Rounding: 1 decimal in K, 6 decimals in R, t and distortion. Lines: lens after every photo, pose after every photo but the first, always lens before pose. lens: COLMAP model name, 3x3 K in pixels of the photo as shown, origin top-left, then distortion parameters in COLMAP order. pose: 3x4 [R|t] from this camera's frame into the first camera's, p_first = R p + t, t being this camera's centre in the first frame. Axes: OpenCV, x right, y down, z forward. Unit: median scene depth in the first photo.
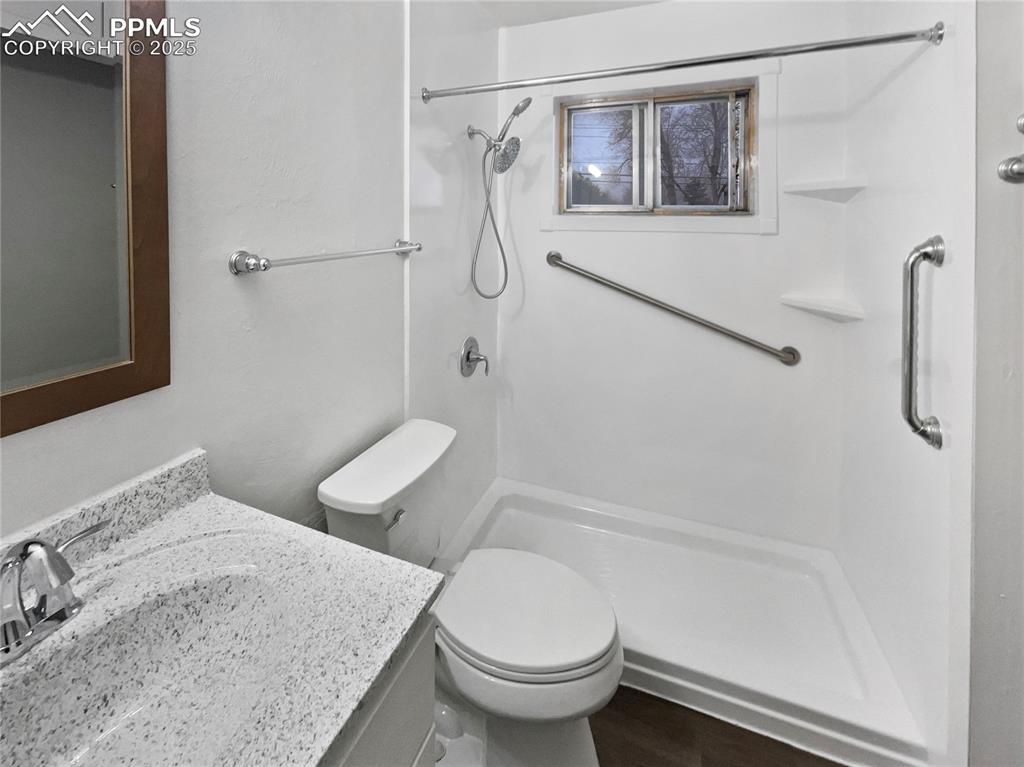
lens RADIAL K [[417.8, 0, 510.9], [0, 417.8, 353.1], [0, 0, 1]] dist [0.000878, -0.000051]
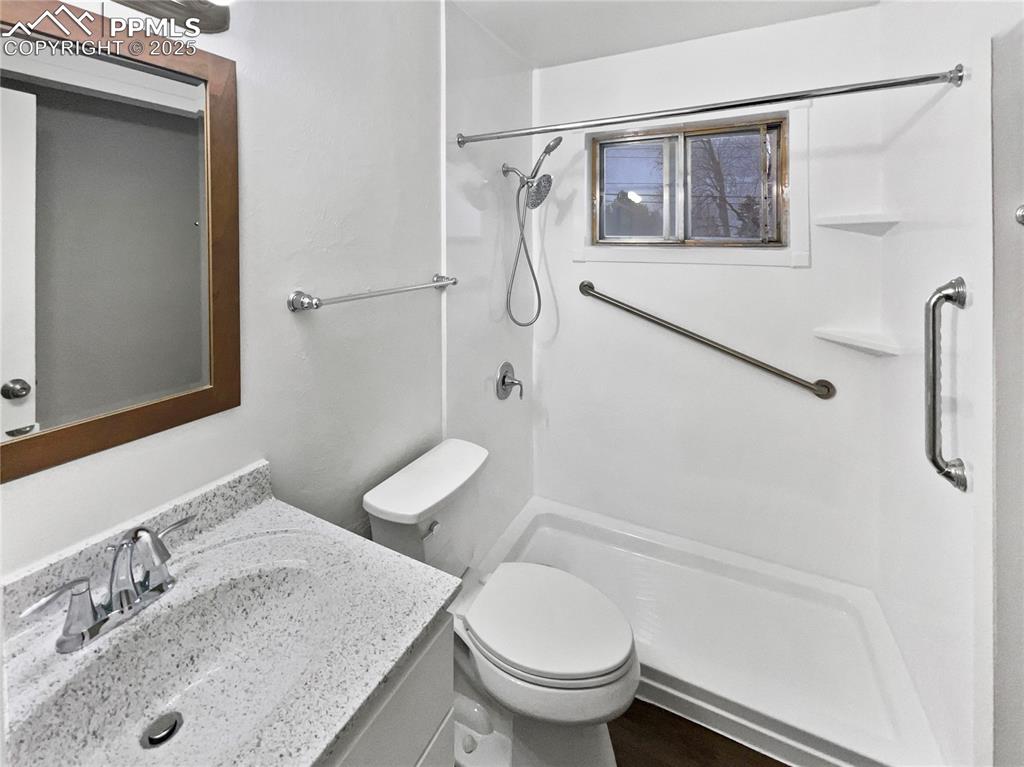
lens RADIAL K [[415.8, 0, 512.0], [0, 415.8, 383.5], [0, 0, 1]] dist [-0.001200, 0.000060]
pose [[0.993984, 0.022274, -0.107241, 0.069856], [-0.019453, 0.999439, 0.027280, -0.031334], [0.107788, -0.025030, 0.993859, -0.080891]]
